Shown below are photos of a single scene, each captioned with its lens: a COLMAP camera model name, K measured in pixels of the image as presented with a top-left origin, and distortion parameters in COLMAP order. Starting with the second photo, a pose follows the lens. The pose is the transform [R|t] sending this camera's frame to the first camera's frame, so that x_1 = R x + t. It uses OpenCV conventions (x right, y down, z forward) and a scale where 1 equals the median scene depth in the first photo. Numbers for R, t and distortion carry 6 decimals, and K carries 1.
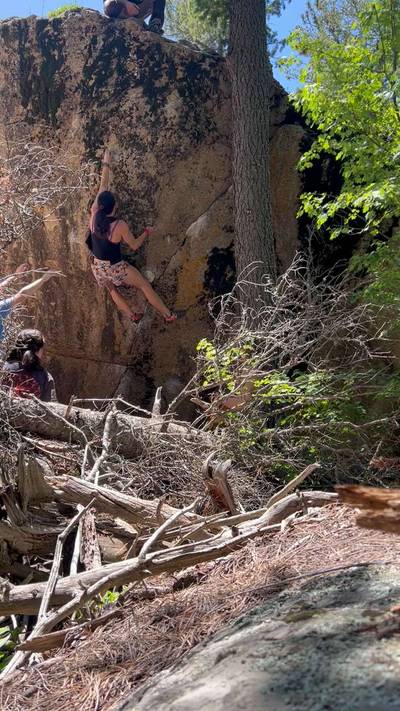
lens RADIAL K [[652.6, 0, 200.0], [0, 652.6, 355.5], [0, 0, 1]] dist [0.091560, -0.148128]
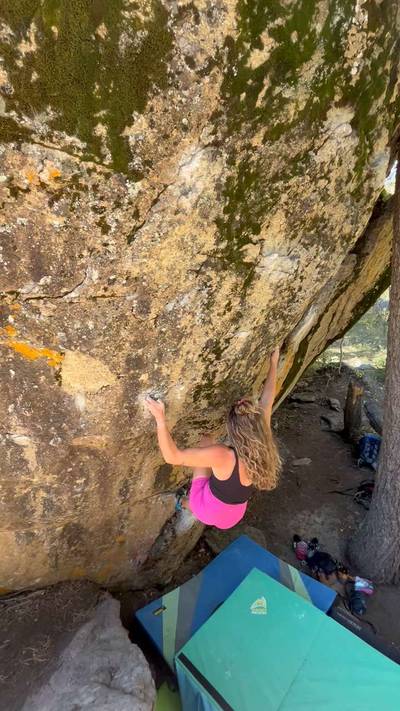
lens RADIAL K [[330.0, 0, 200.2], [0, 330.0, 352.8], [0, 0, 1]] dist [-0.000711, -0.000875]
pose [[0.662225, -0.338158, 0.668661, -0.358811], [0.046517, 0.909207, 0.413738, -0.345877], [-0.747860, -0.242883, 0.617830, 0.879596]]
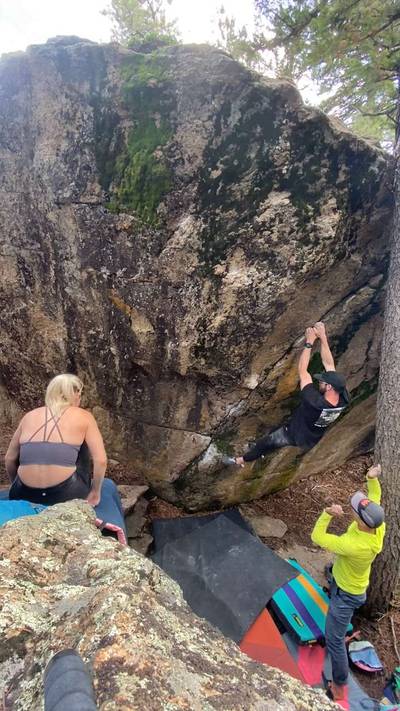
lens RADIAL K [[325.2, 0, 202.3], [0, 325.2, 354.0], [0, 0, 1]] dist [0.032201, -0.035287]
pose [[0.970964, -0.073776, 0.227567, -0.276718], [-0.007557, 0.941325, 0.337417, -0.349894], [-0.239107, -0.329339, 0.913435, 0.611650]]
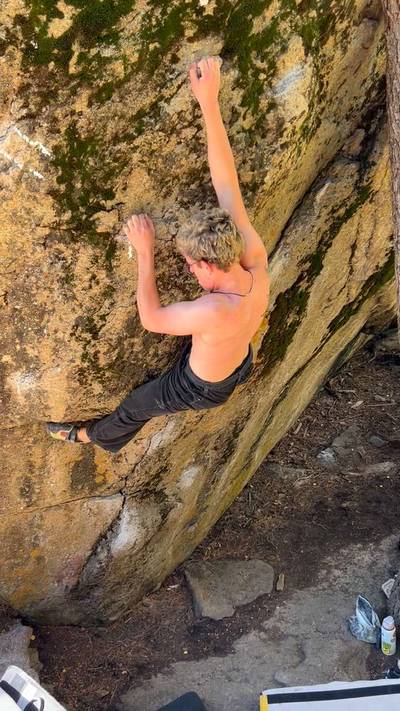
lens RADIAL K [[652.6, 0, 200.0], [0, 652.6, 355.5], [0, 0, 1]] dist [0.091560, -0.148128]
pose [[0.757278, -0.421522, 0.498848, -0.338680], [0.101913, 0.830737, 0.547256, -0.451589], [-0.645093, -0.363586, 0.672057, 0.690795]]
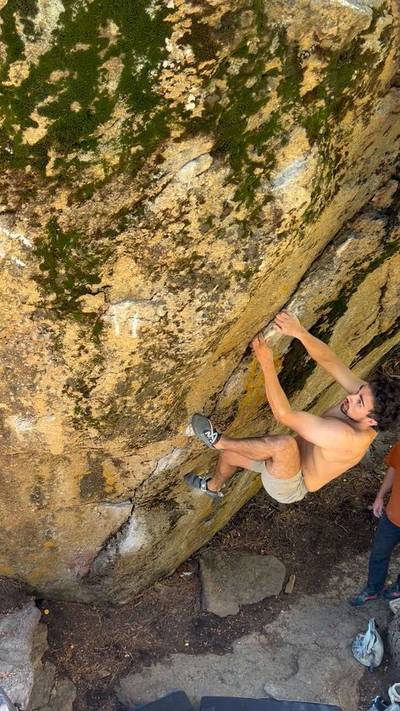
lens RADIAL K [[652.6, 0, 200.0], [0, 652.6, 355.5], [0, 0, 1]] dist [0.091560, -0.148128]
pose [[0.843925, -0.399480, 0.358058, -0.250448], [0.097760, 0.770791, 0.629543, -0.521997], [-0.527478, -0.496284, 0.689543, 0.702634]]
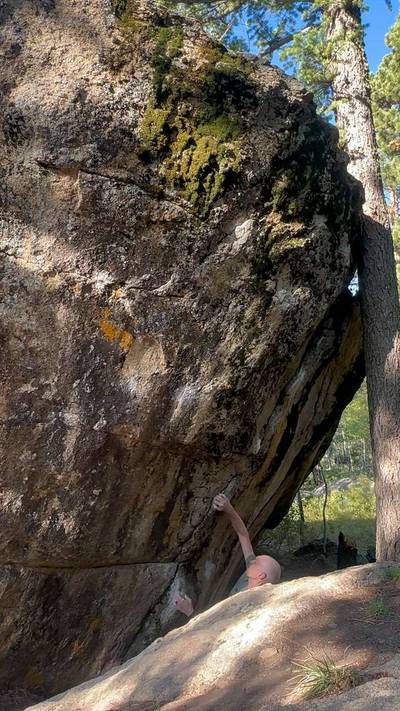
lens RADIAL K [[522.6, 0, 200.0], [0, 522.6, 355.5], [0, 0, 1]] dist [-0.000408, -0.001077]
pose [[0.522533, 0.026873, 0.852195, -0.661129], [-0.047325, 0.998876, -0.002481, -0.233598], [-0.851304, -0.039034, 0.523218, 0.786141]]
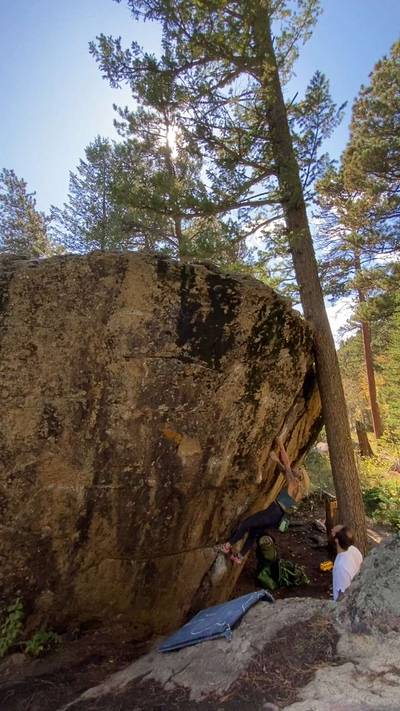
lens RADIAL K [[330.0, 0, 200.2], [0, 330.0, 352.8], [0, 0, 1]] dist [-0.000711, -0.000875]
pose [[0.621080, -0.012299, 0.783651, -0.699158], [0.029173, 0.999547, -0.007434, -0.390998], [-0.783204, 0.027478, 0.621157, 0.714790]]
